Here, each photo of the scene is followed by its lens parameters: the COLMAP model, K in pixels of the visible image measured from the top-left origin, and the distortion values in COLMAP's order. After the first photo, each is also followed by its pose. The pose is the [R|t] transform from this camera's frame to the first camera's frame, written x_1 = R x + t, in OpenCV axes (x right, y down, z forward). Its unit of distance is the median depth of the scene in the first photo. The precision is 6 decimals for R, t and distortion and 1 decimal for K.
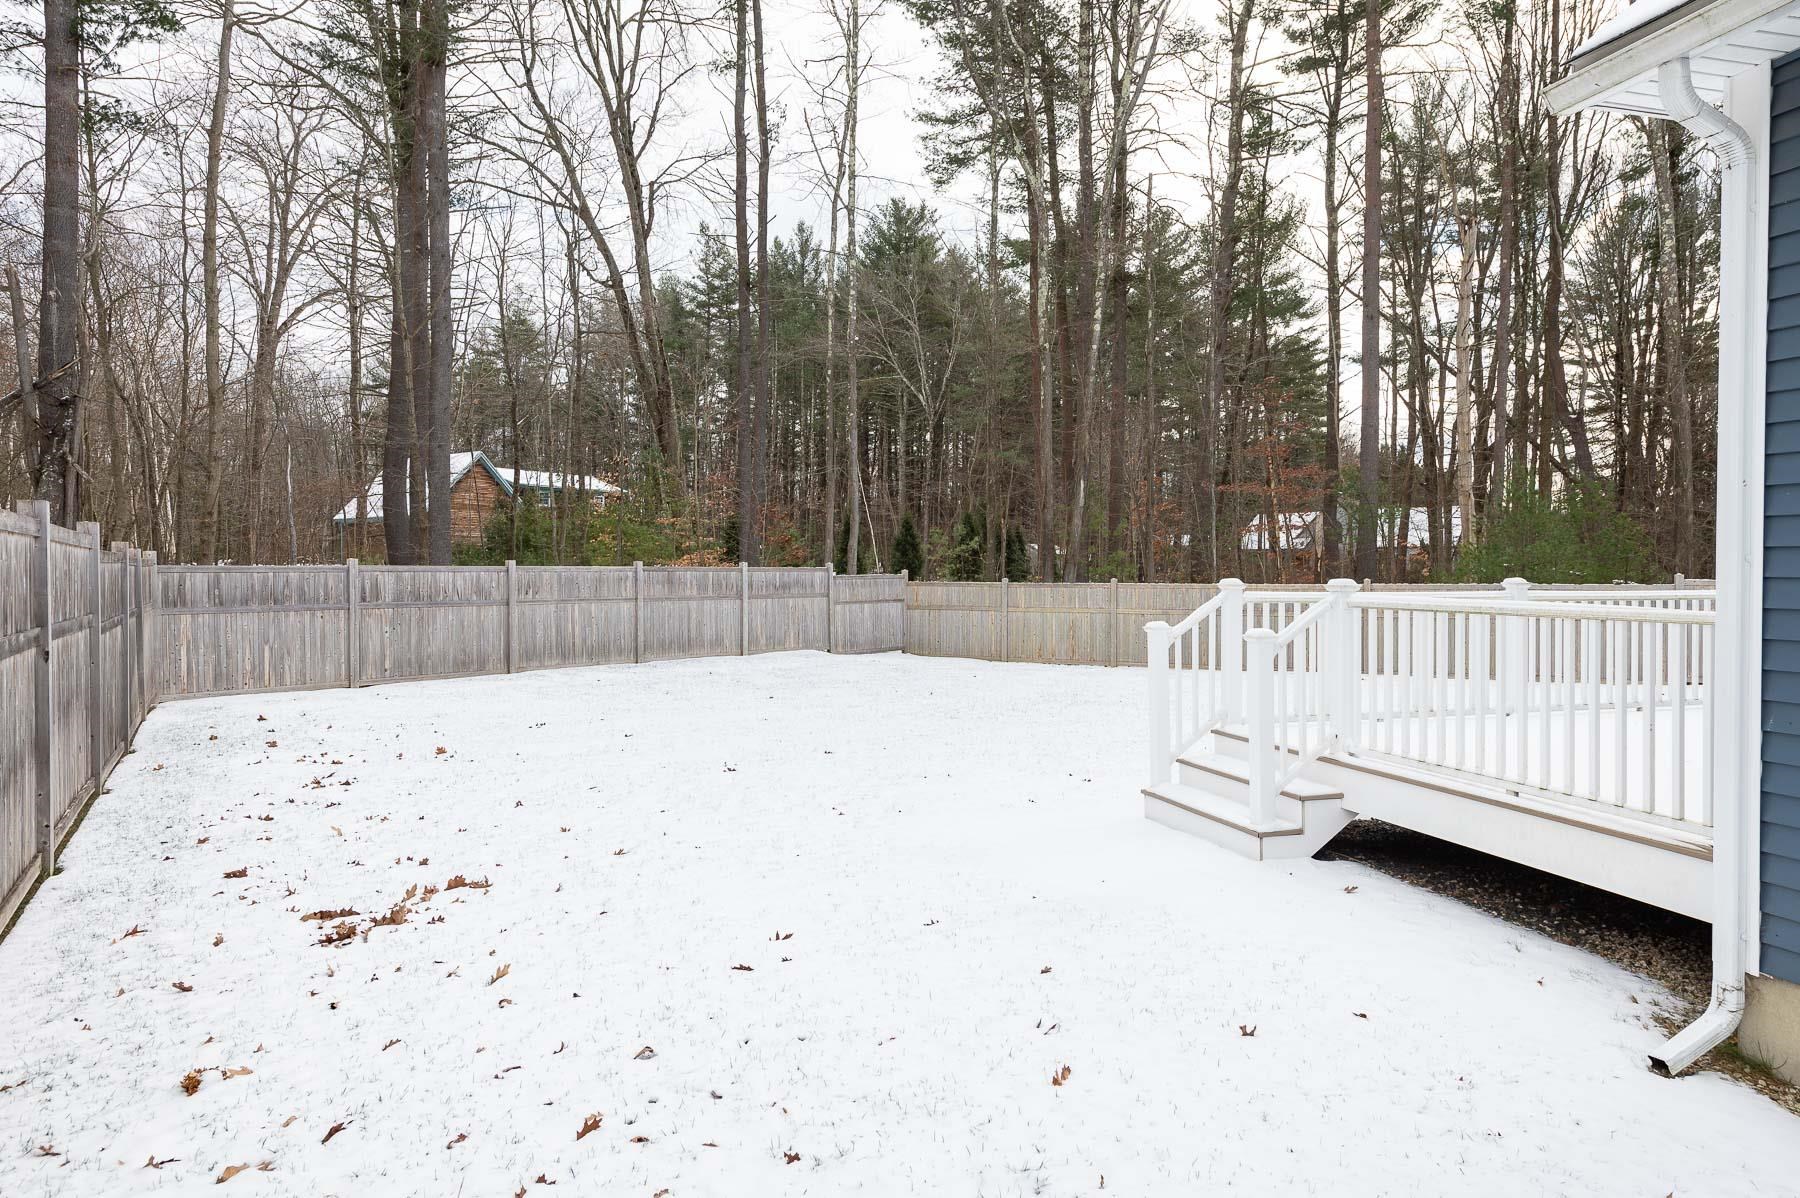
lens RADIAL K [[1092.0, 0, 902.8], [0, 1092.0, 579.9], [0, 0, 1]] dist [0.018722, -0.004561]
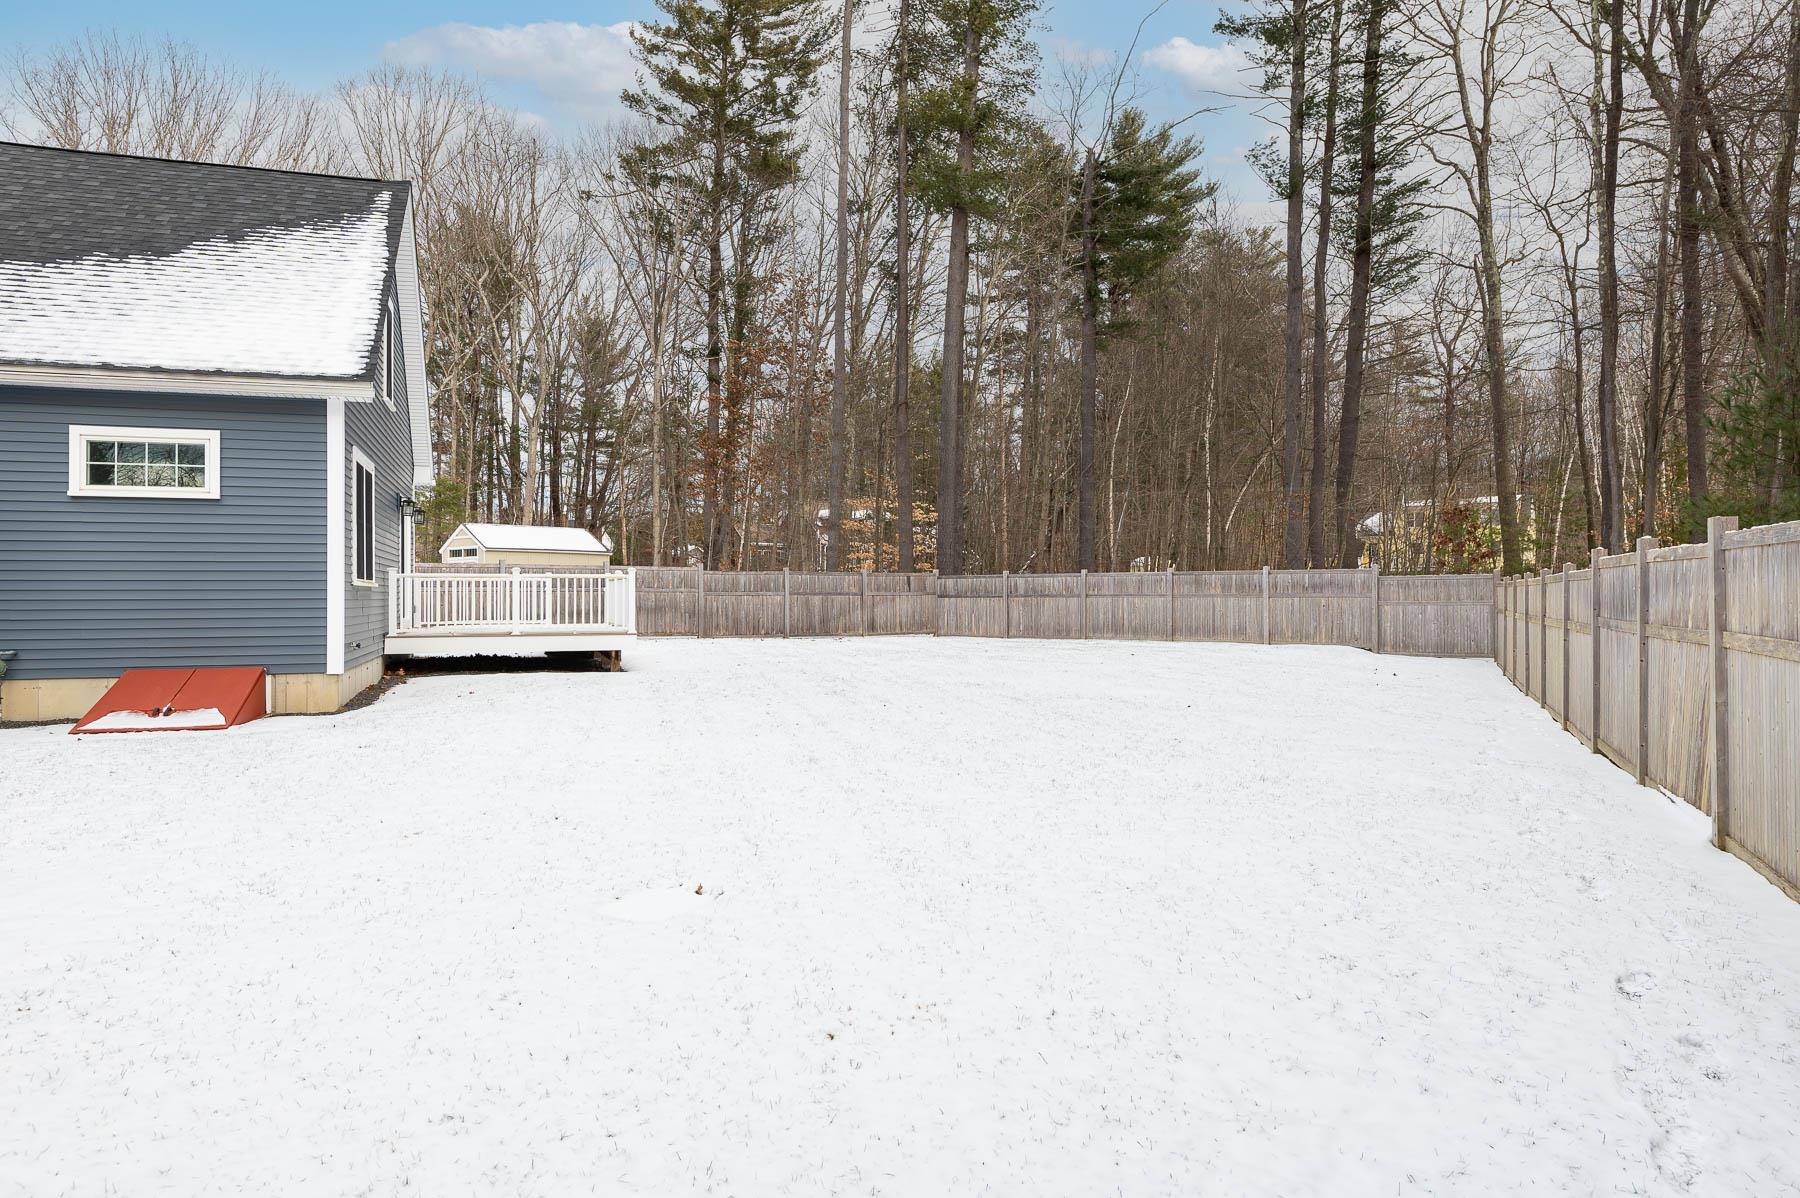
lens RADIAL K [[1187.3, 0, 900.9], [0, 1187.3, 579.9], [0, 0, 1]] dist [0.018609, -0.006163]
pose [[-0.023337, -0.009174, -0.999686, 1.061614], [-0.000026, 0.999958, -0.009176, 0.009761], [0.999728, -0.000189, -0.023337, 0.573166]]
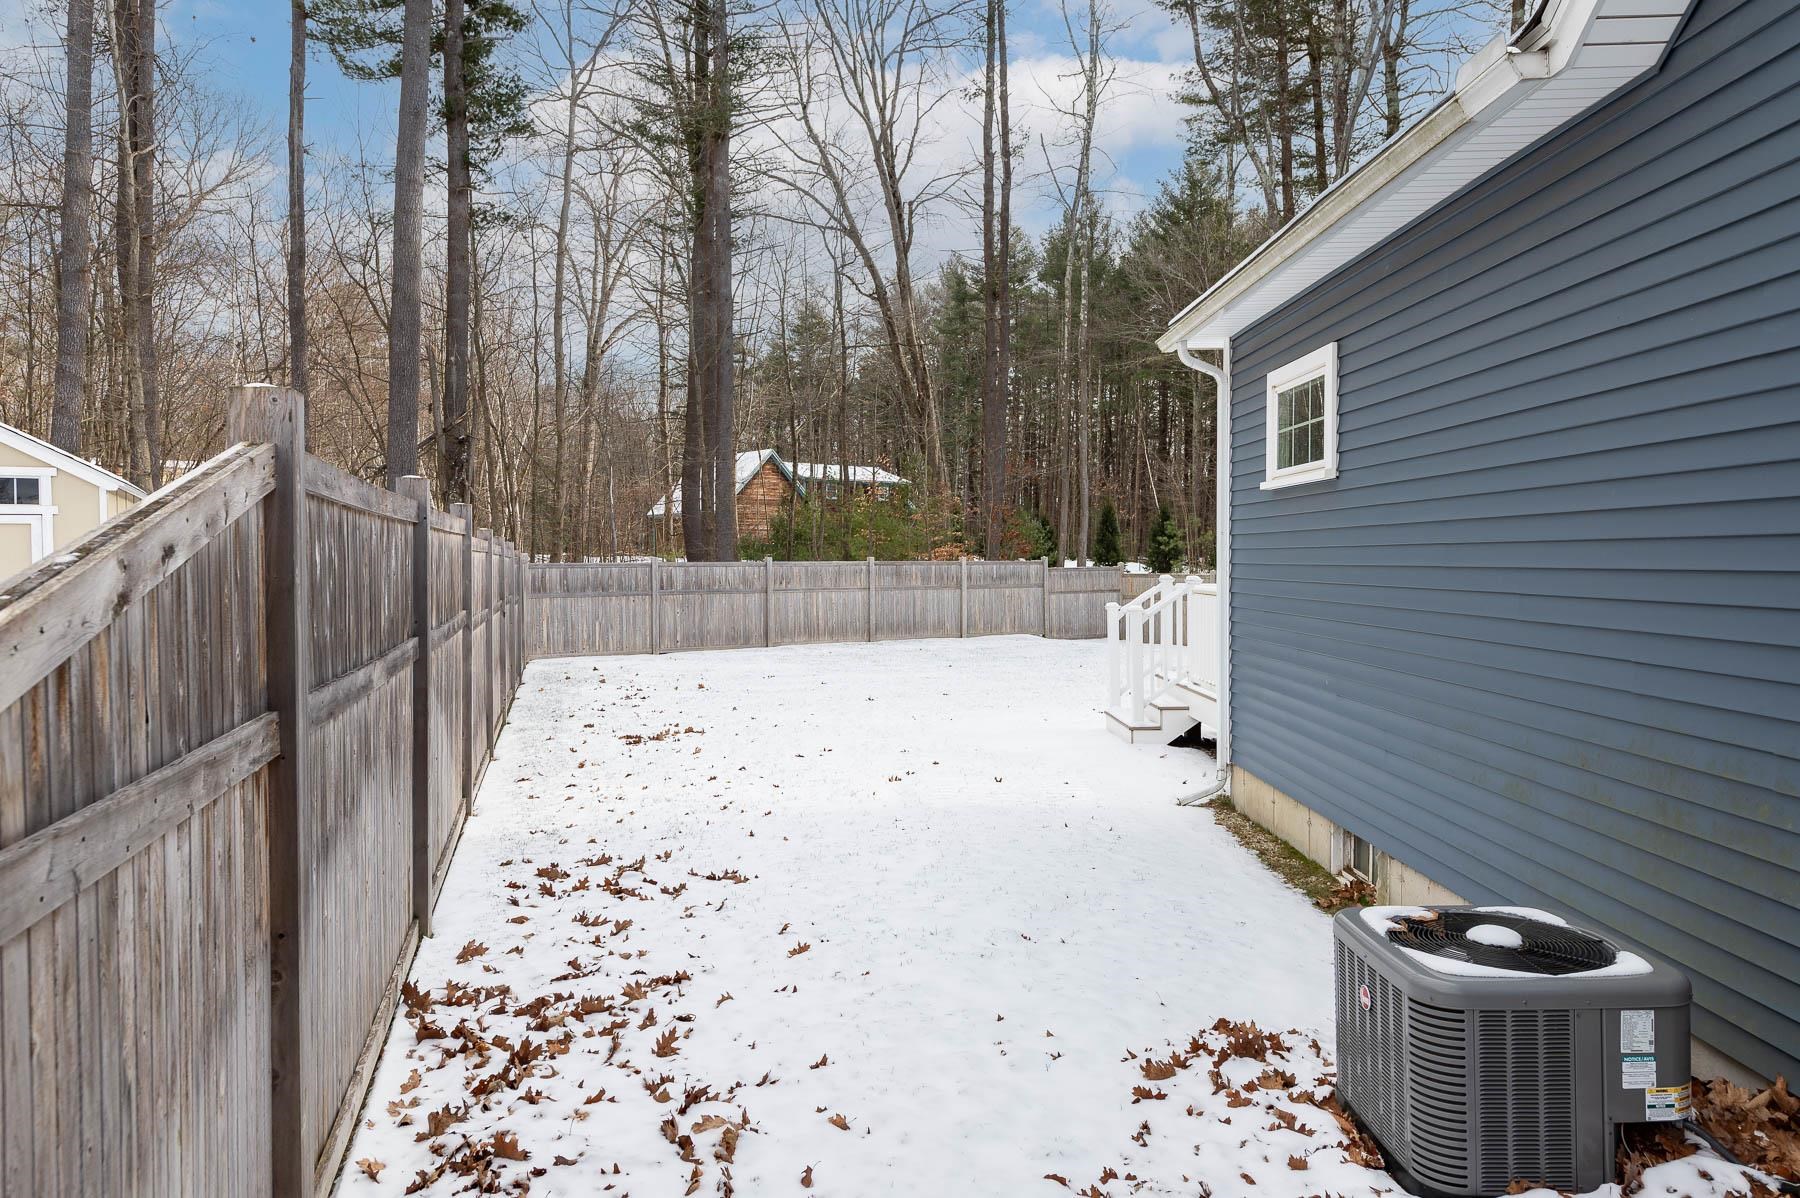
lens RADIAL K [[1187.3, 0, 900.9], [0, 1187.3, 579.9], [0, 0, 1]] dist [0.018609, -0.006163]
pose [[0.963790, 0.001189, -0.266658, 0.114376], [0.001240, 0.999959, 0.008939, -0.002998], [0.266658, -0.008946, 0.963750, -0.206619]]
